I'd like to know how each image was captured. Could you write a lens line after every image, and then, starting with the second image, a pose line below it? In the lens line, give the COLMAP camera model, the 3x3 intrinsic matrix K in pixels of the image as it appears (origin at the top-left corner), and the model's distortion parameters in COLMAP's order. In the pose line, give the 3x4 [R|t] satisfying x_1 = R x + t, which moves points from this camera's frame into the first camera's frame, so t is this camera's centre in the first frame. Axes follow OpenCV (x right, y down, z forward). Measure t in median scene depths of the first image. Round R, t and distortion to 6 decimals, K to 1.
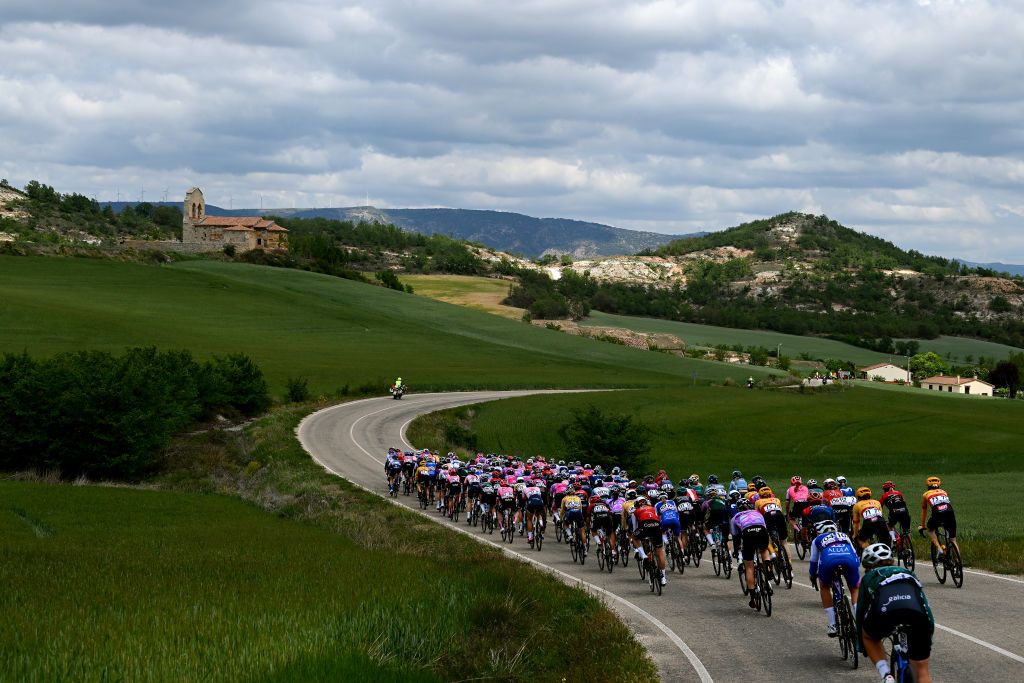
lens RADIAL K [[2035.6, 0, 512.0], [0, 2035.6, 341.5], [0, 0, 1]] dist [-0.051349, 2.352233]
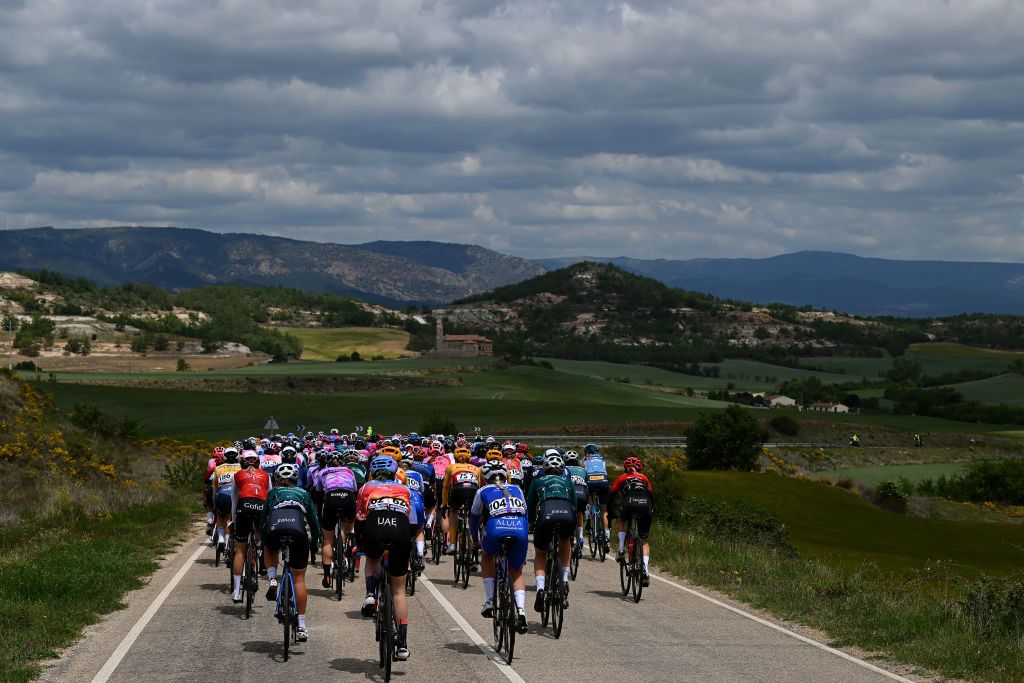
lens RADIAL K [[2230.7, 0, 512.0], [0, 2230.7, 341.5], [0, 0, 1]] dist [1.157200, -0.007754]
pose [[0.984470, -0.039287, 0.171101, -0.165170], [0.039517, 0.999217, 0.002058, -0.021094], [-0.171048, 0.004736, 0.985251, -0.401090]]
